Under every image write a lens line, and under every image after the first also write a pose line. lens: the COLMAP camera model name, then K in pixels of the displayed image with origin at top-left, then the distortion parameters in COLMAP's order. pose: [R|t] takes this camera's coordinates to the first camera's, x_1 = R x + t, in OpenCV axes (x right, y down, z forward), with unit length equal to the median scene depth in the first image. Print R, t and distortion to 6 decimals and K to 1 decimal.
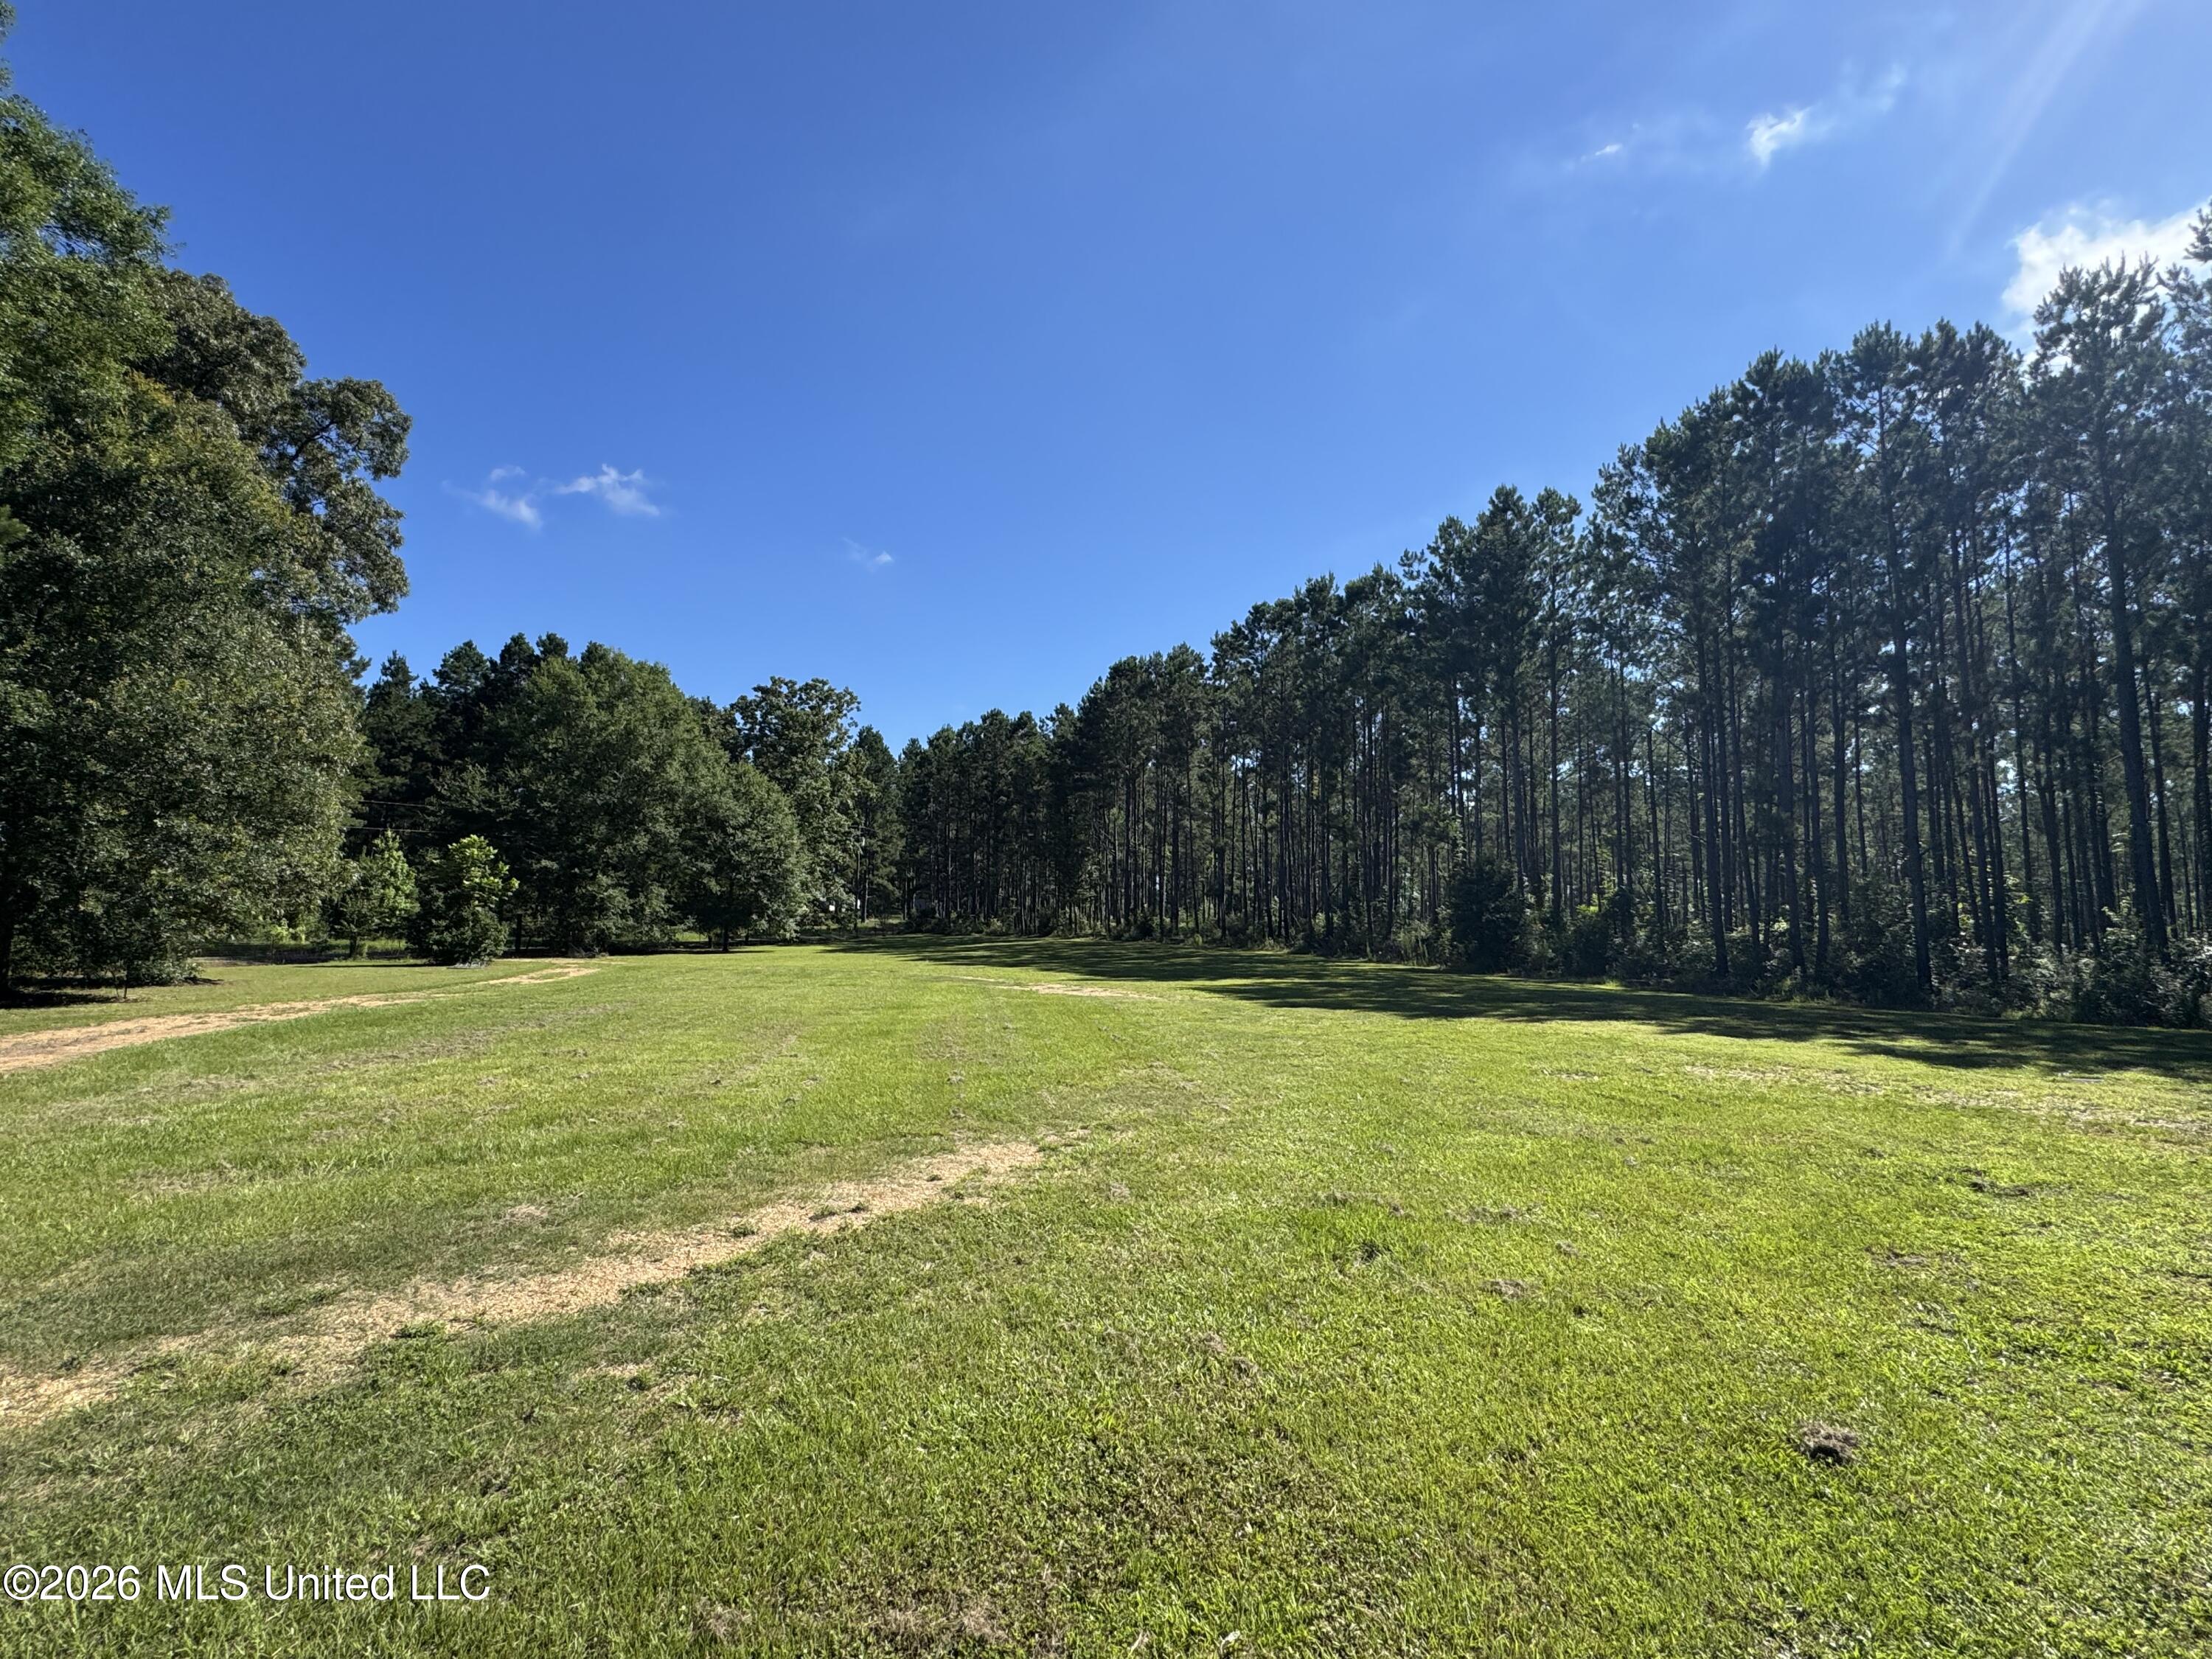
lens RADIAL K [[1034.5, 0, 1106.0], [0, 1034.5, 829.5], [0, 0, 1]] dist [0.001660, 0.000516]
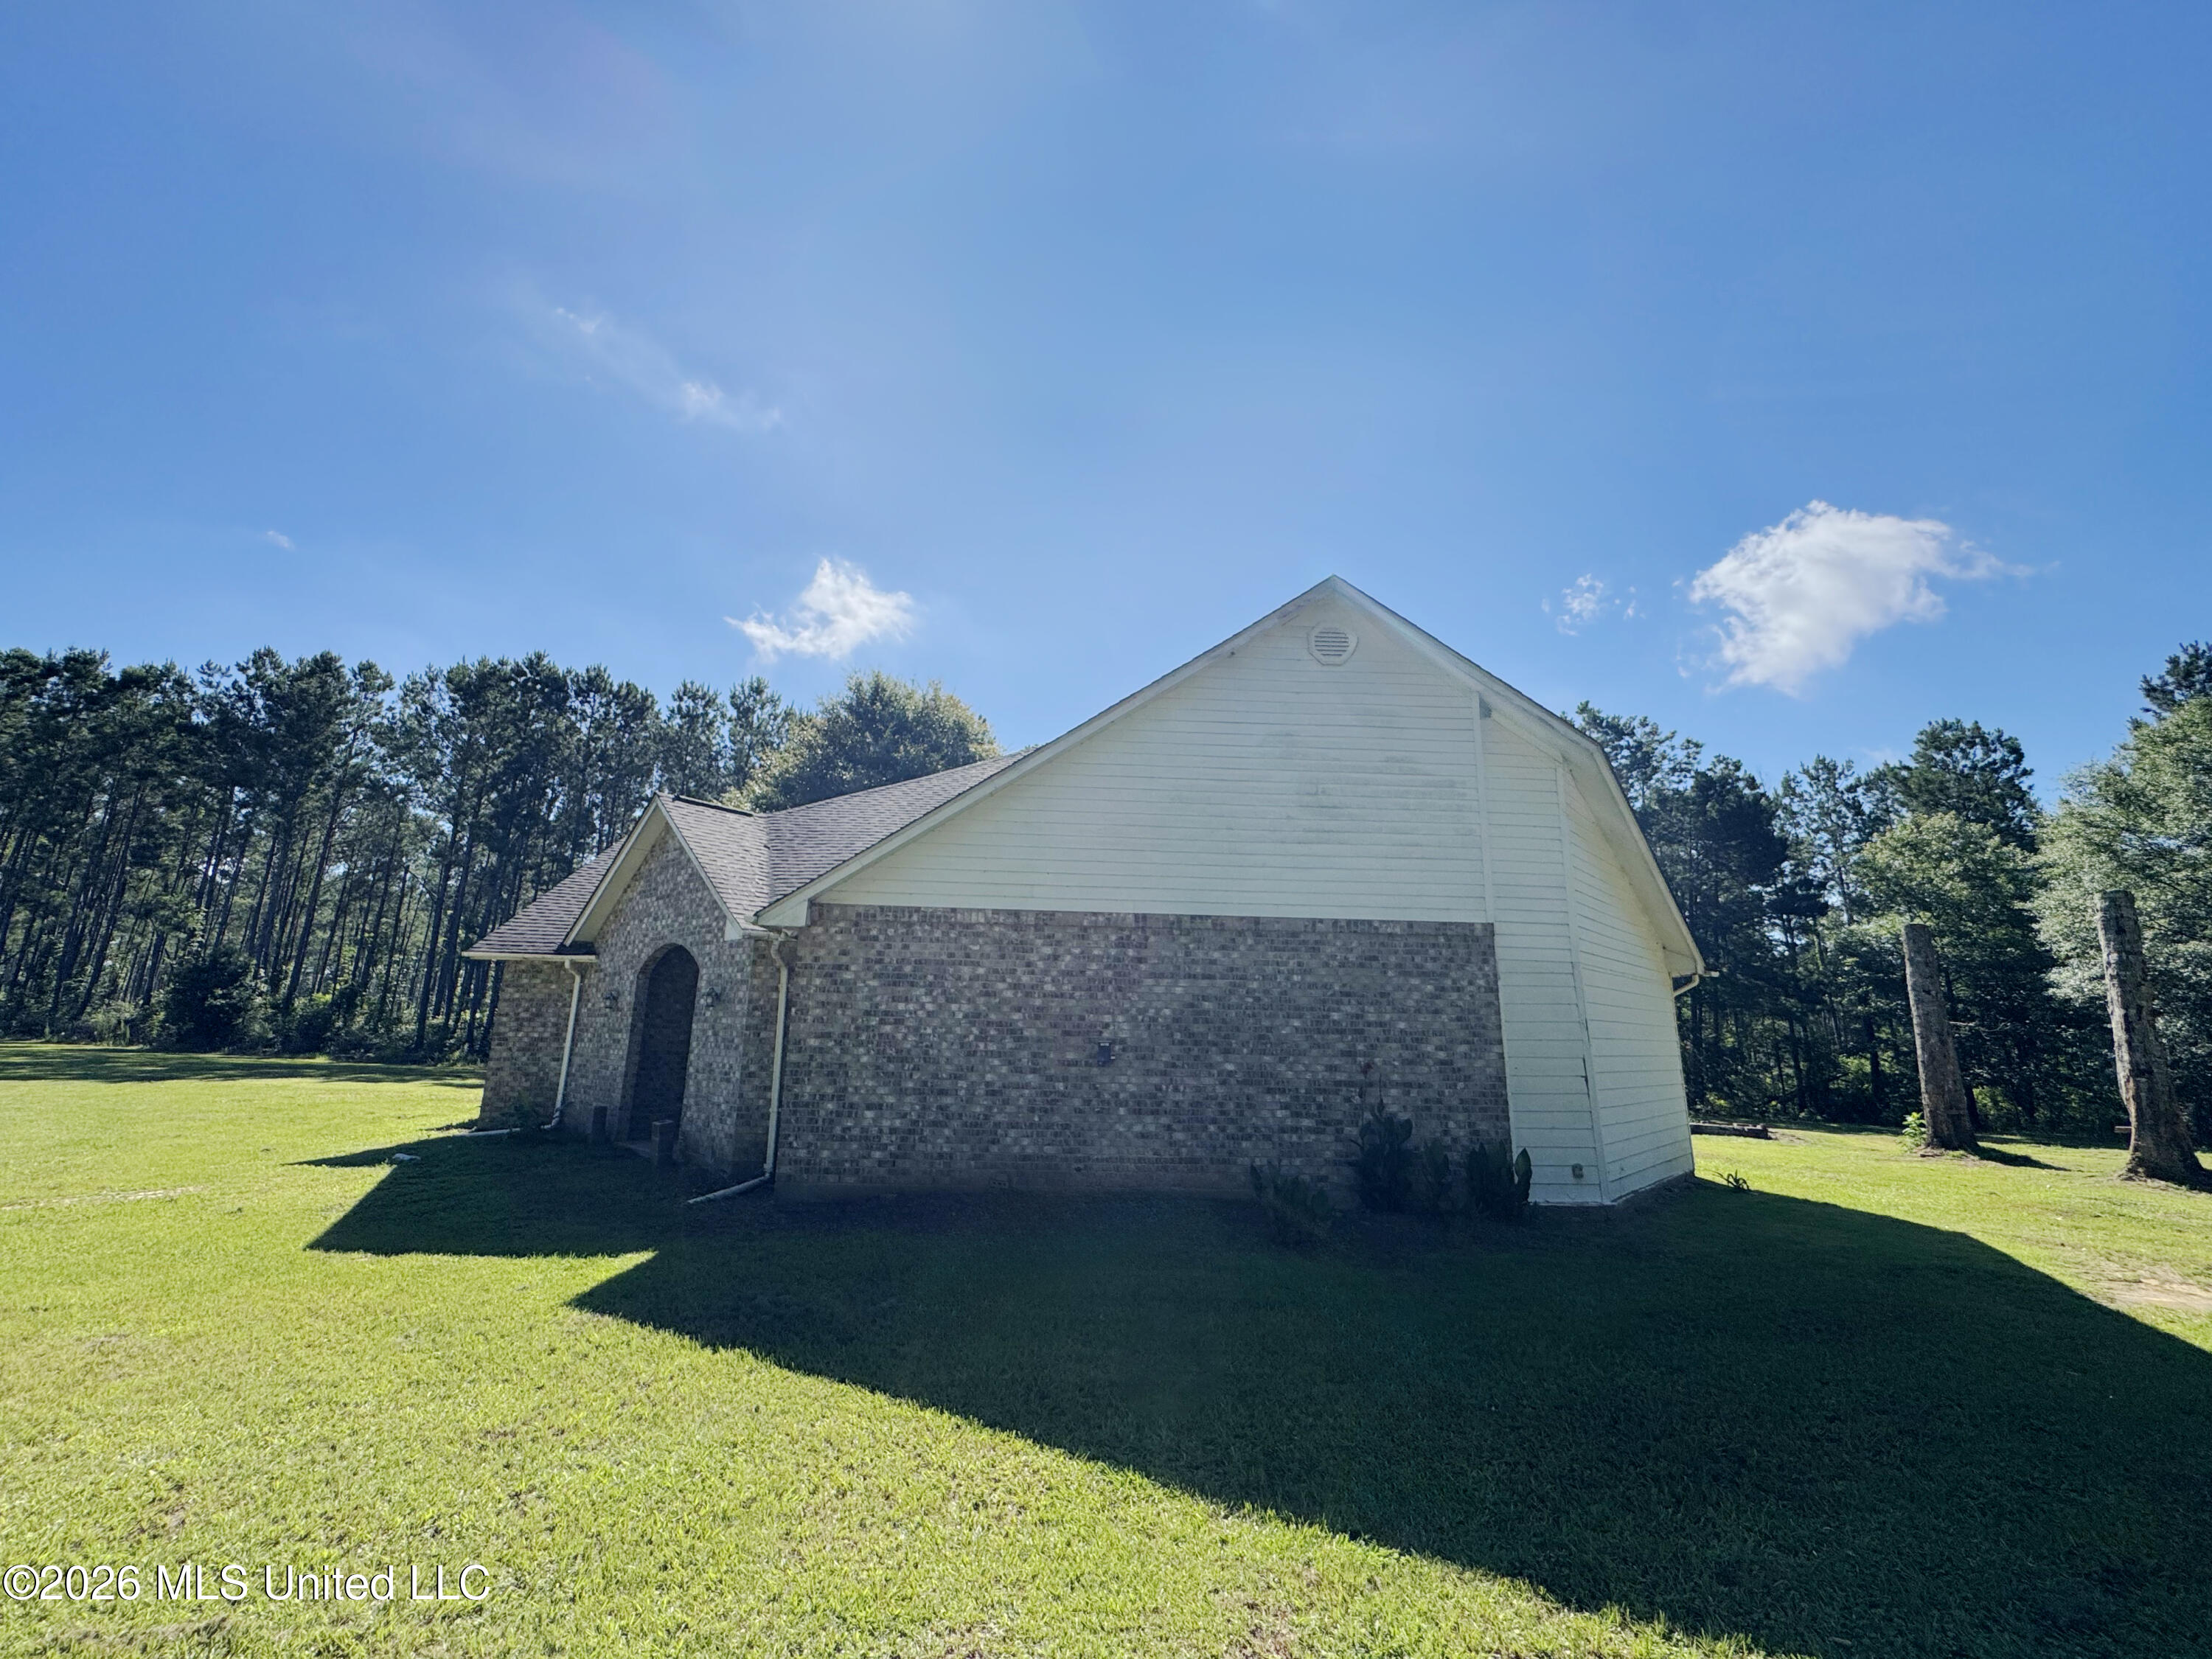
lens RADIAL K [[889.5, 0, 1104.4], [0, 889.5, 828.0], [0, 0, 1]] dist [-0.002165, 0.000315]
pose [[0.425841, 0.204590, 0.881364, -0.115211], [-0.108744, 0.978612, -0.174624, -0.039347], [-0.898239, -0.021481, 0.438981, -0.313111]]
